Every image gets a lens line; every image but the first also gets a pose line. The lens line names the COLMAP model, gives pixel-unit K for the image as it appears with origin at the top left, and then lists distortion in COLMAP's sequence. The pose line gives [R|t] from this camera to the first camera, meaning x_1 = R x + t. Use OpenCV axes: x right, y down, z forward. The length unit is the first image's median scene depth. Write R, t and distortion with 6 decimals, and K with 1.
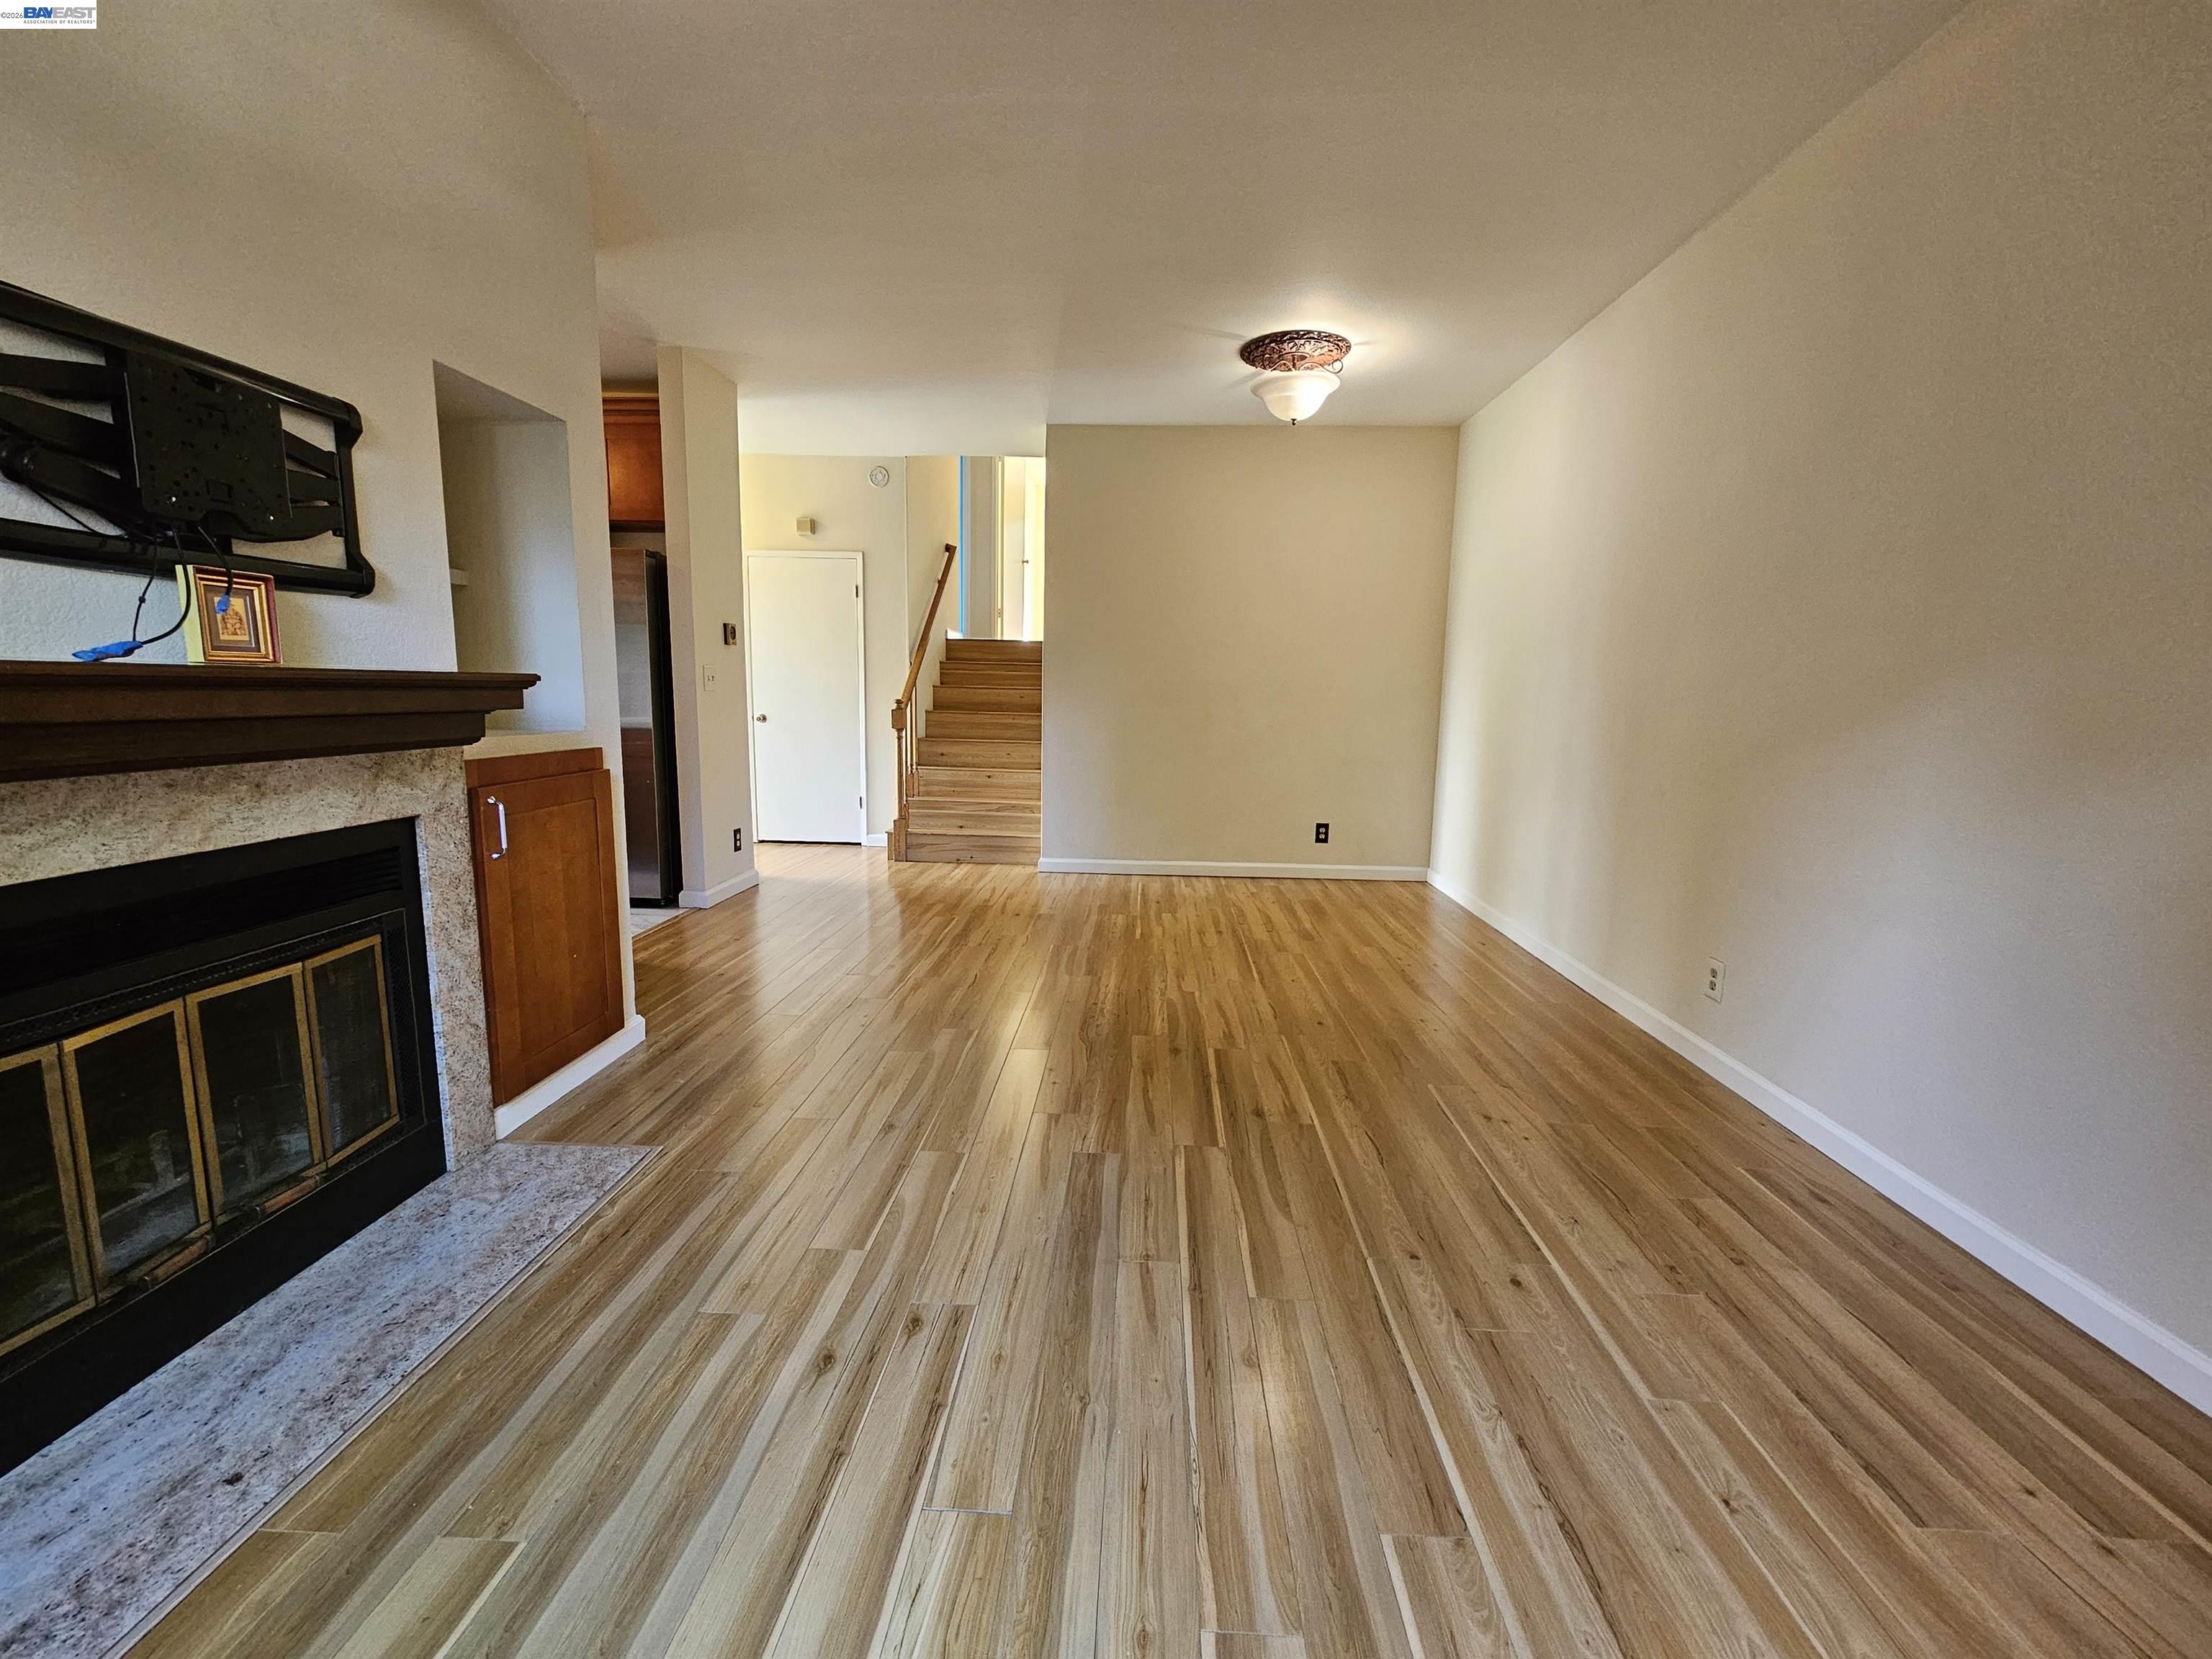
lens RADIAL K [[904.5, 0, 1096.6], [0, 904.5, 819.3], [0, 0, 1]] dist [0.002666, -0.000075]
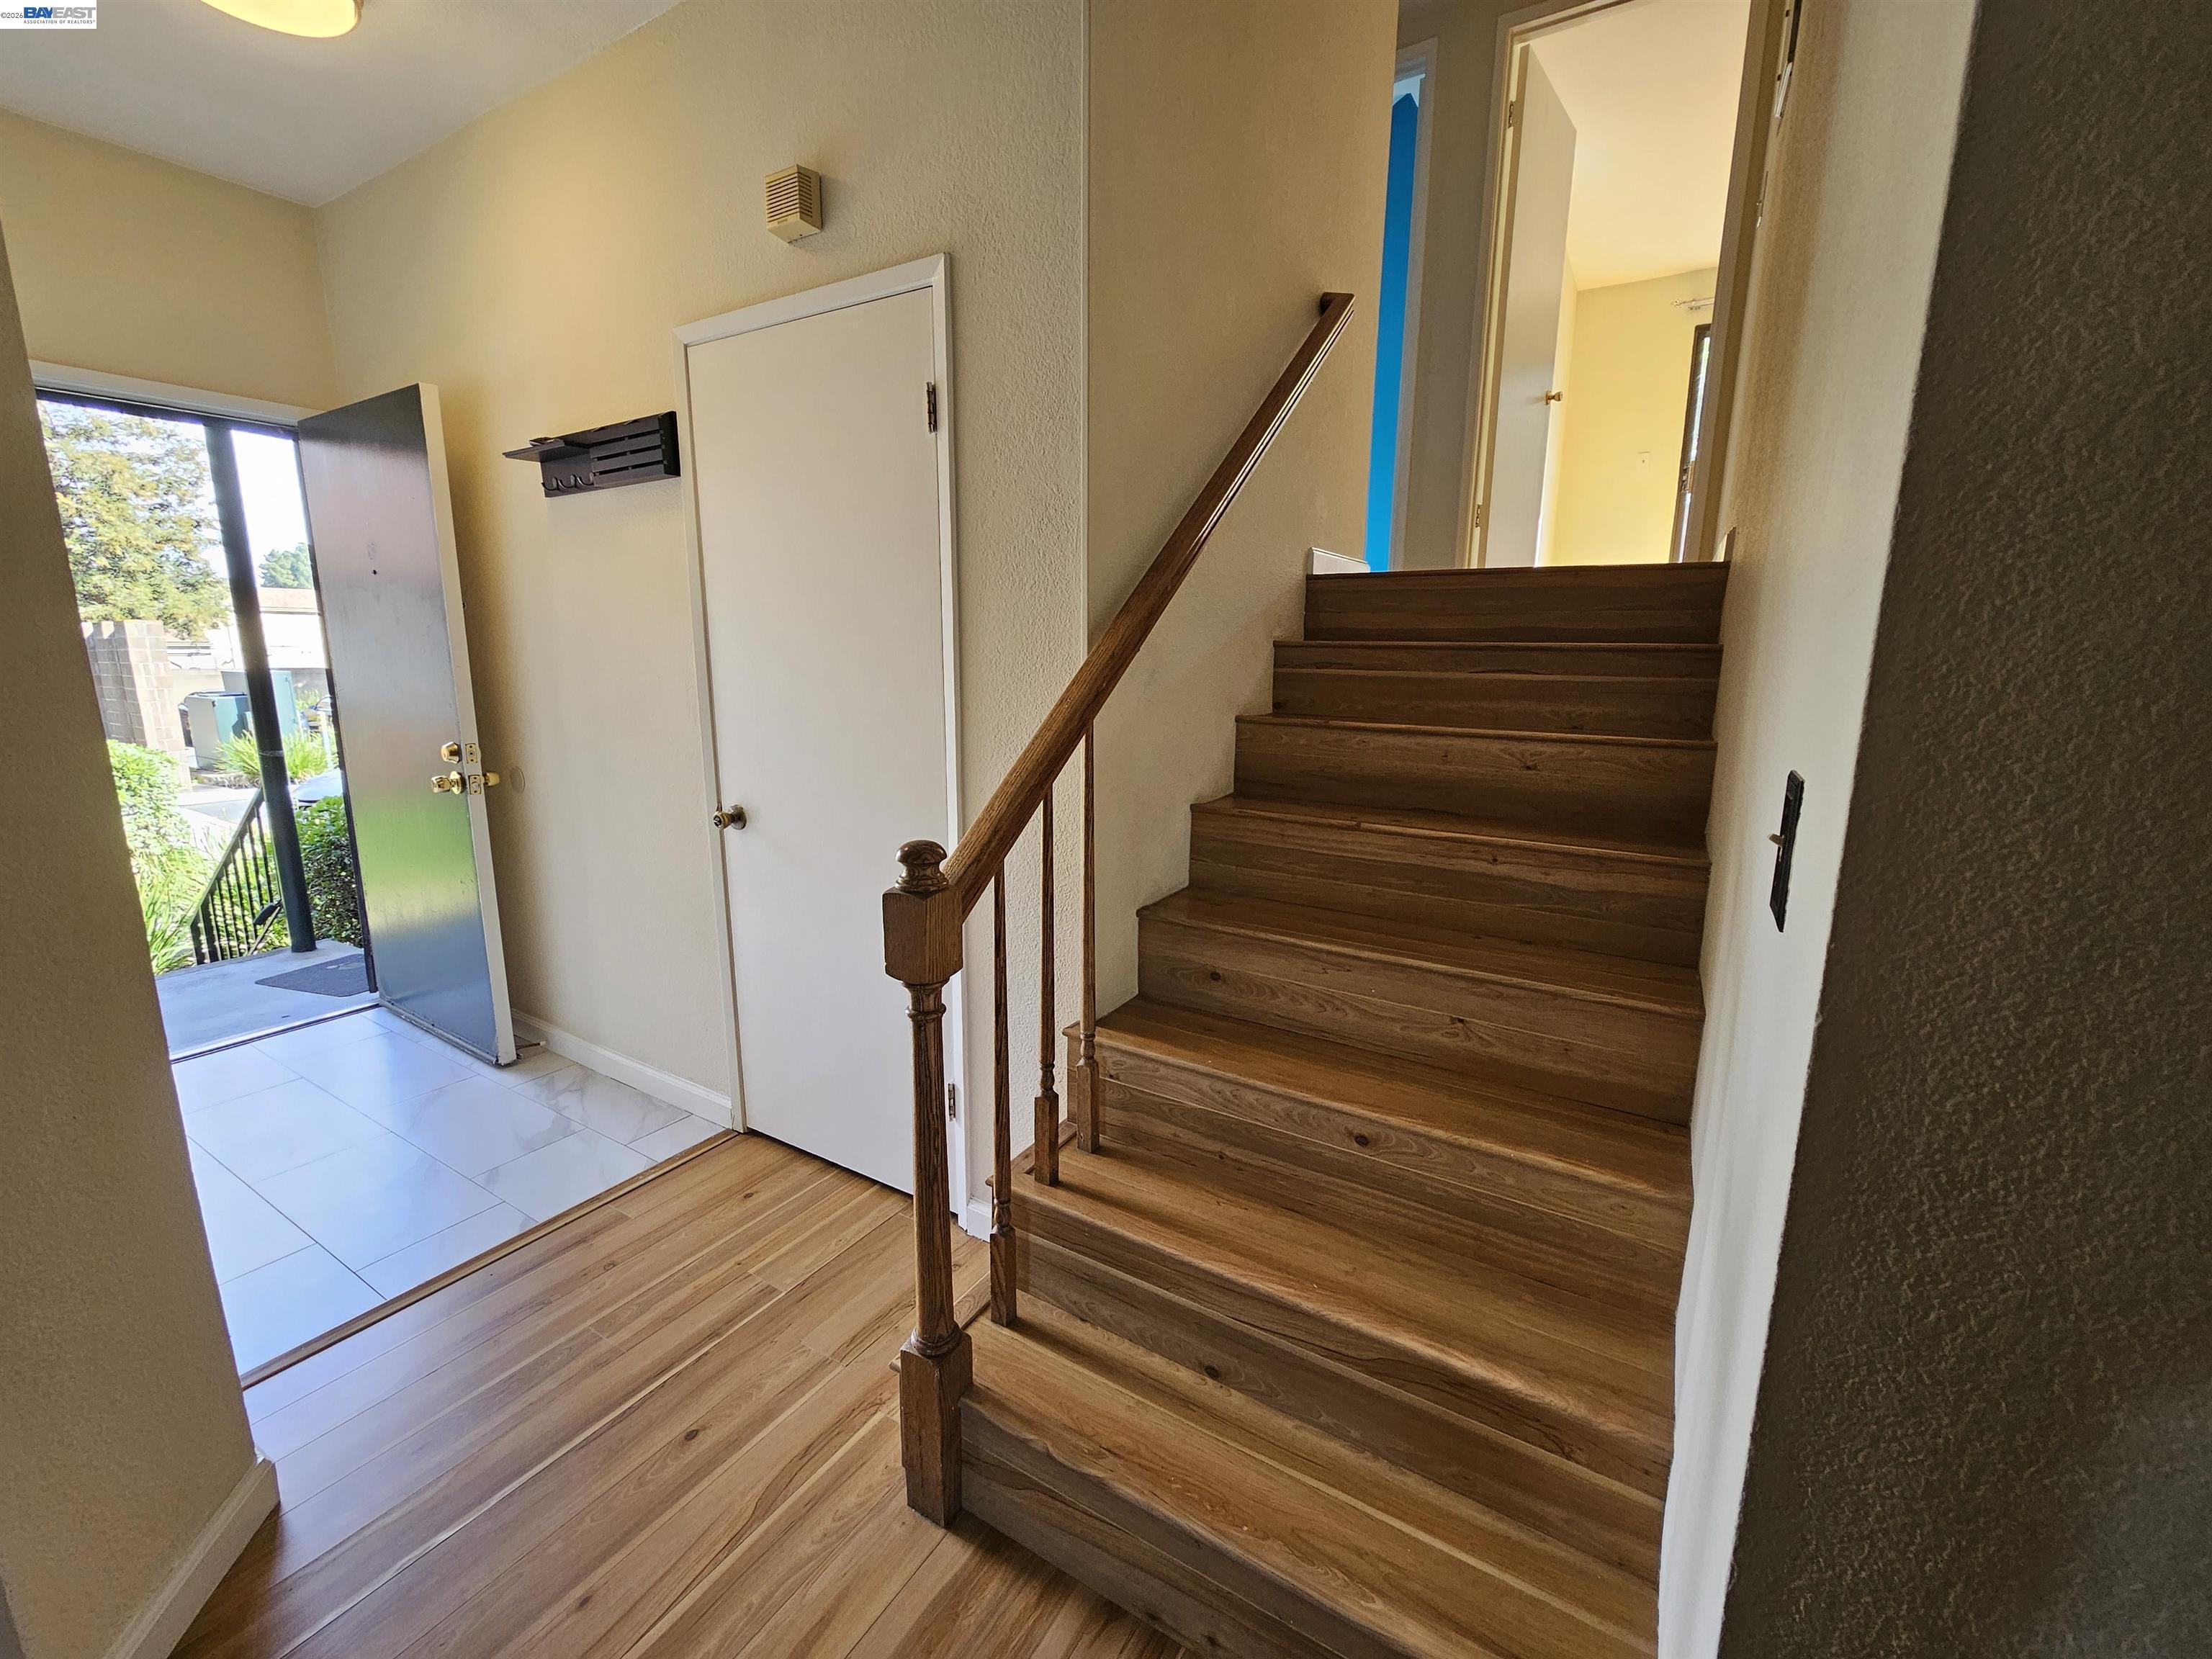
lens RADIAL K [[904.5, 0, 1105.2], [0, 904.5, 825.0], [0, 0, 1]] dist [0.002666, -0.000075]
pose [[0.880063, 0.075822, -0.468764, -0.075203], [-0.055503, 0.996828, 0.057034, -0.140500], [0.471601, -0.024176, 0.881480, 0.773065]]
